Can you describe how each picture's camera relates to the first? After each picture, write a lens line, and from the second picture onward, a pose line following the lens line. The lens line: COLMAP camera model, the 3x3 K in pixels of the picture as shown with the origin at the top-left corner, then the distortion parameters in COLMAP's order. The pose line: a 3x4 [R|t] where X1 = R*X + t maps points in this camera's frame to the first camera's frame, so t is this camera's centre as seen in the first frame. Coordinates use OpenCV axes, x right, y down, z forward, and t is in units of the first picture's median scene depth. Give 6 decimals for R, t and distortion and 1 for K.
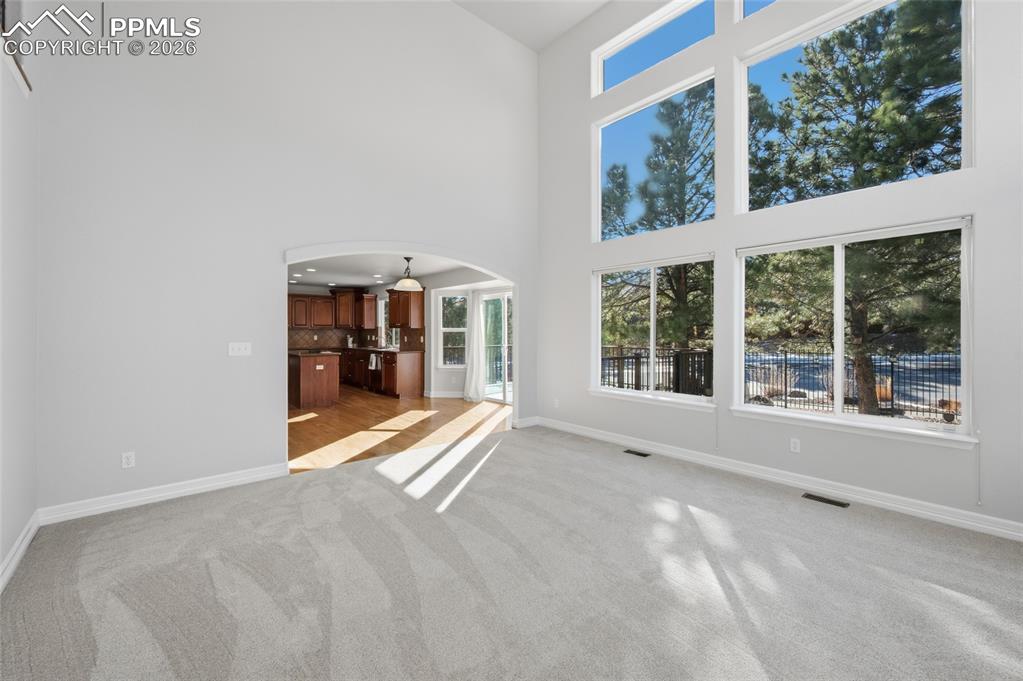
lens RADIAL K [[413.7, 0, 510.9], [0, 413.7, 336.2], [0, 0, 1]] dist [0.001259, 0.000127]
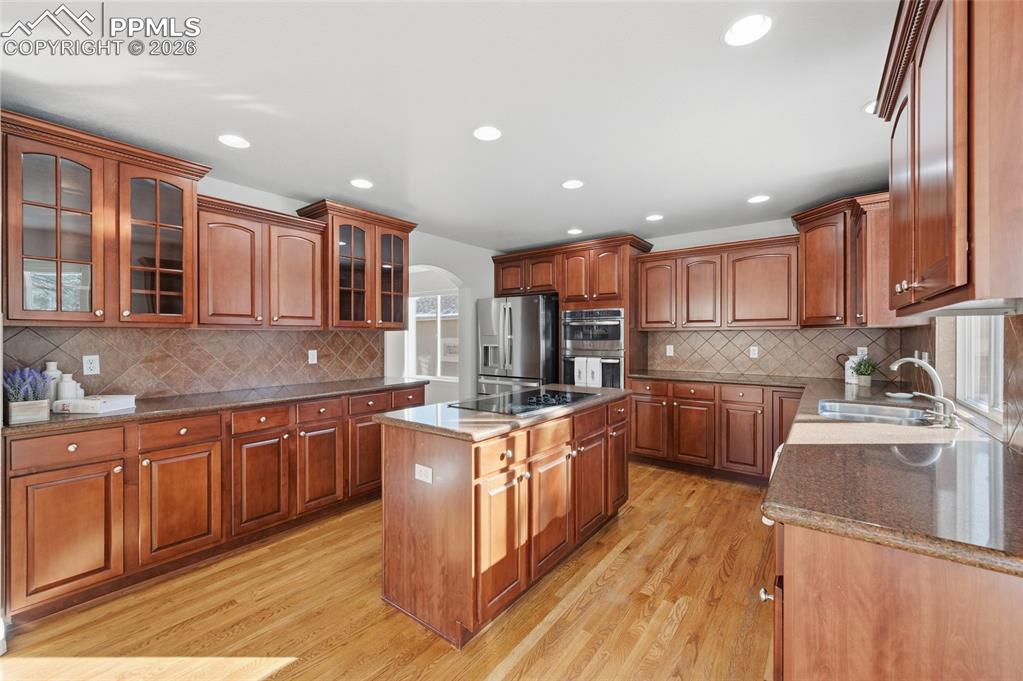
lens RADIAL K [[413.7, 0, 510.9], [0, 413.7, 336.2], [0, 0, 1]] dist [0.001259, 0.000127]
pose [[0.204614, -0.005258, -0.978829, -0.319429], [-0.004245, 0.999971, -0.006259, -0.019463], [0.978834, 0.005436, 0.204586, 1.680949]]
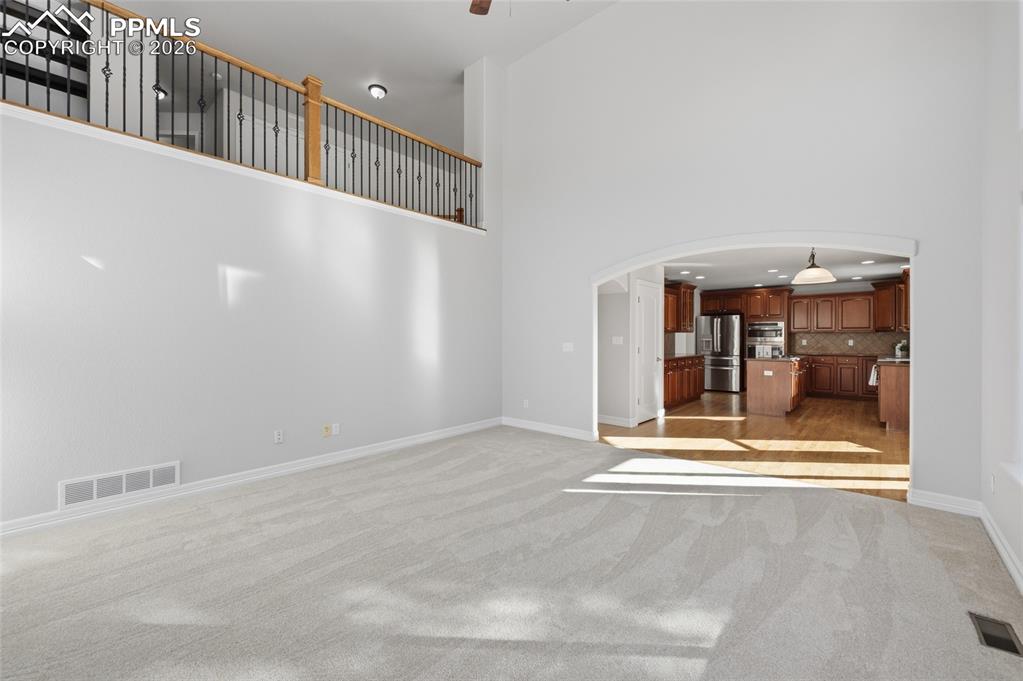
lens RADIAL K [[413.7, 0, 510.9], [0, 413.7, 336.2], [0, 0, 1]] dist [0.001259, 0.000127]
pose [[0.119494, -0.003062, -0.992830, 0.693998], [-0.007479, 0.999964, -0.003985, -0.002554], [0.992807, 0.007901, 0.119467, 0.510259]]
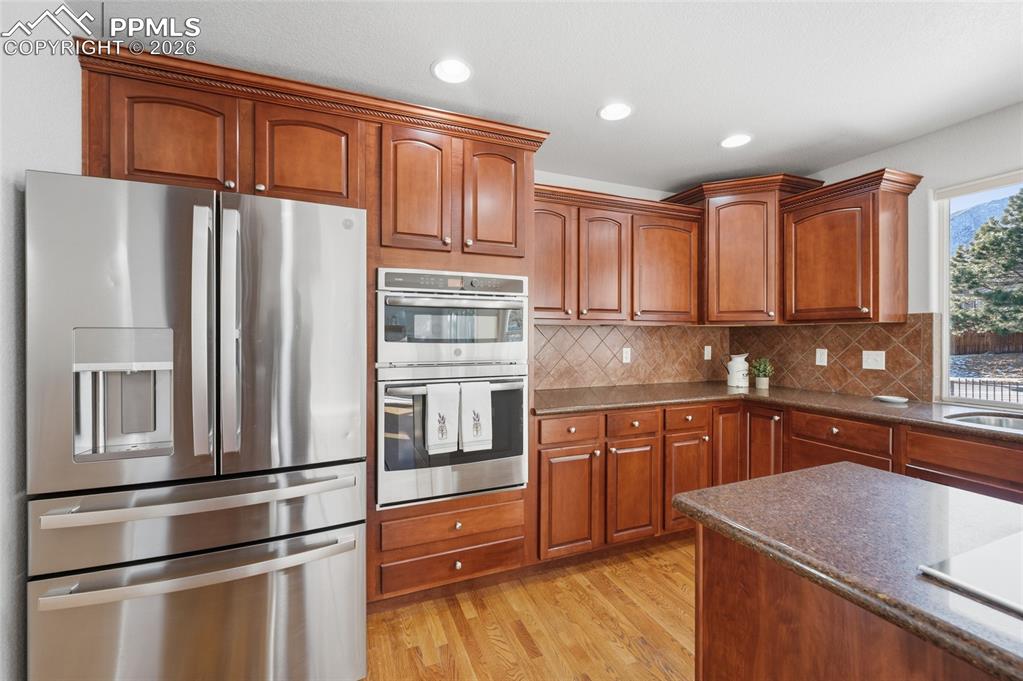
lens RADIAL K [[413.7, 0, 510.9], [0, 413.7, 336.2], [0, 0, 1]] dist [0.001259, 0.000127]
pose [[0.948976, -0.005476, -0.315300, -1.112155], [0.003493, 0.999970, -0.006853, -0.019946], [0.315328, 0.005402, 0.948967, 1.676276]]
